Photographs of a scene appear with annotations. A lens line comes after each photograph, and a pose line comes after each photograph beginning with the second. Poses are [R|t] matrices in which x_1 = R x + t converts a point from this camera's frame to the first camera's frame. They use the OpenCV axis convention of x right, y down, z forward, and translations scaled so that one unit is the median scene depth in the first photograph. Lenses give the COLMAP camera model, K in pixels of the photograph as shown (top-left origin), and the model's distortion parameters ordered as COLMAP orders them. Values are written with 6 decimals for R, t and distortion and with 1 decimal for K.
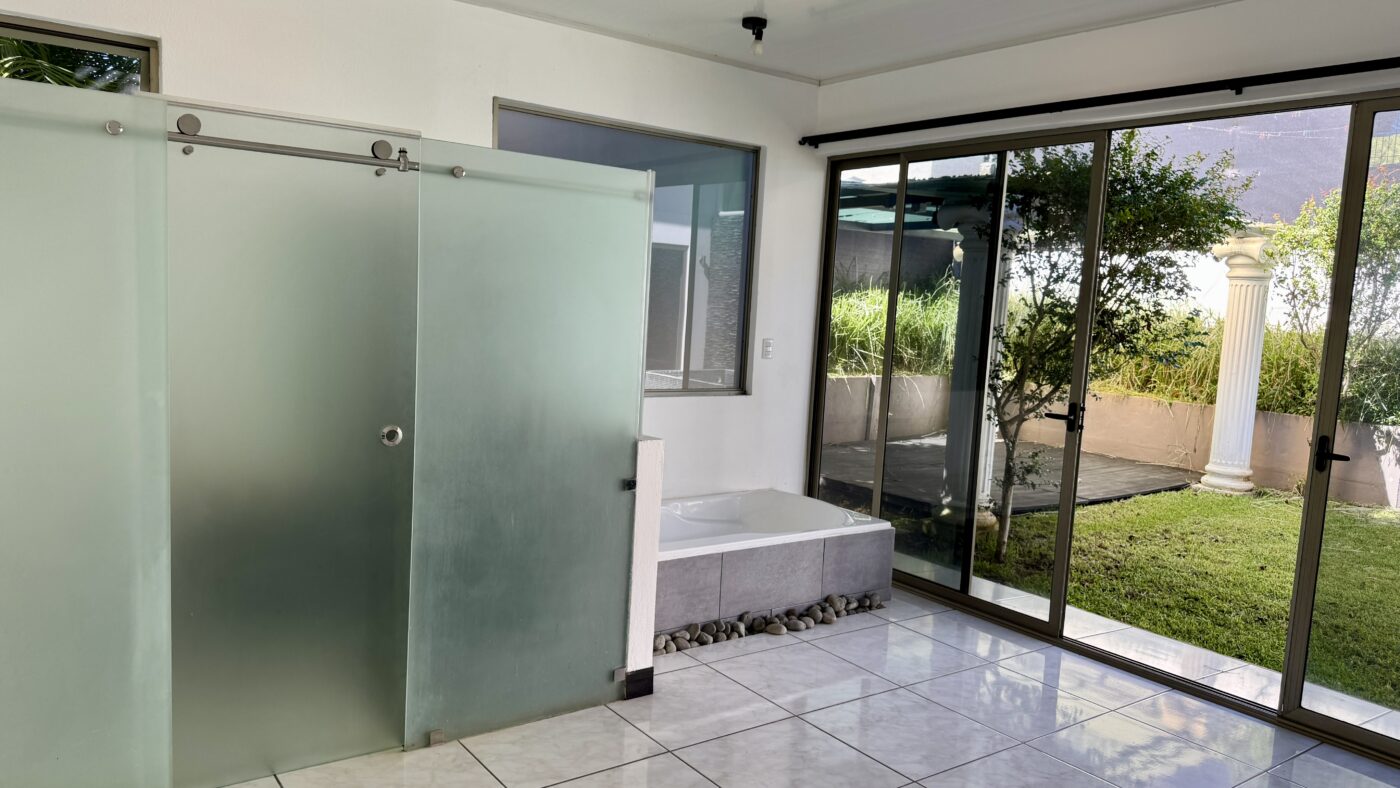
lens RADIAL K [[1002.7, 0, 697.7], [0, 1002.7, 402.7], [0, 0, 1]] dist [0.039118, -0.035167]
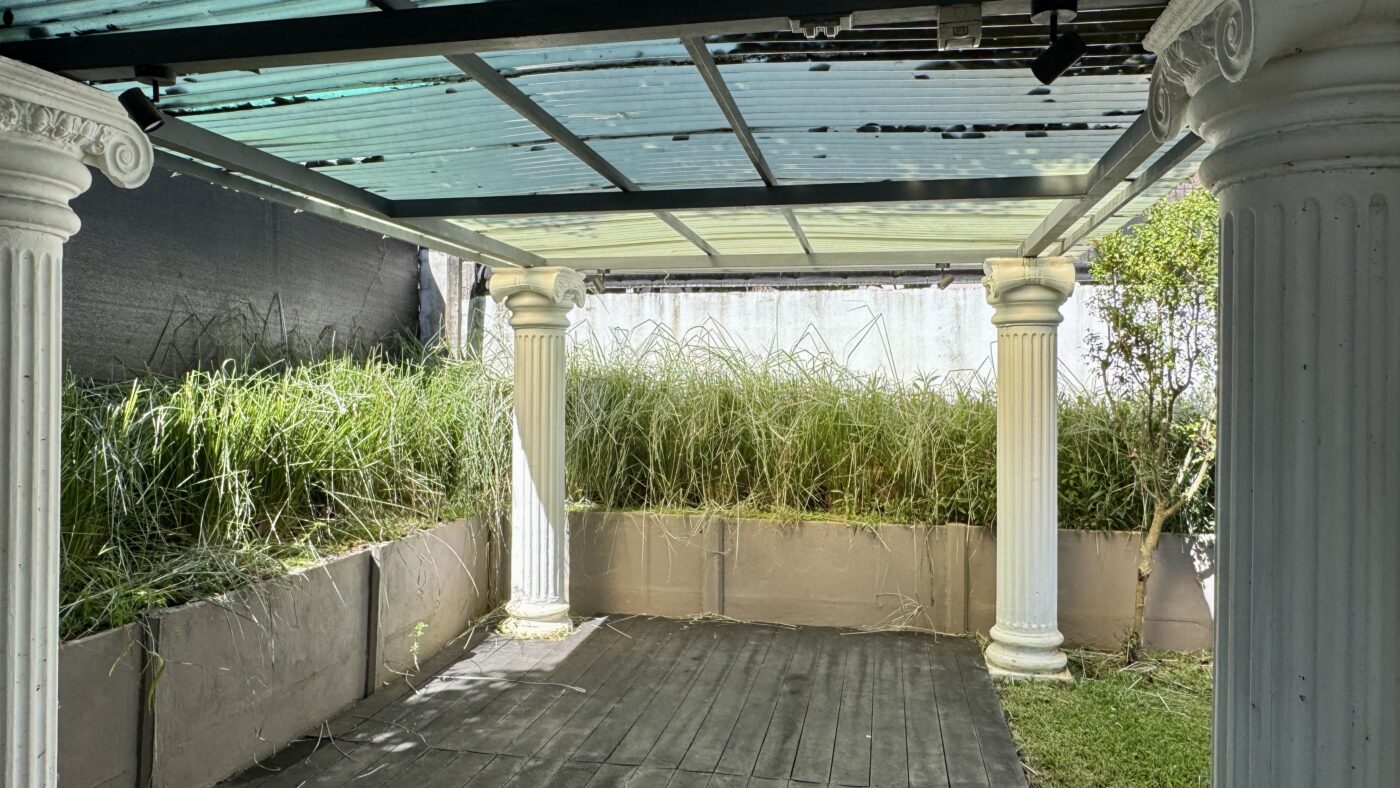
lens RADIAL K [[971.7, 0, 695.2], [0, 971.7, 387.7], [0, 0, 1]] dist [-0.004618, -0.012225]
pose [[0.753352, -0.047347, 0.655911, -0.001086], [0.102525, 0.993665, -0.046028, -0.074444], [-0.649576, 0.101923, 0.753434, 0.668050]]
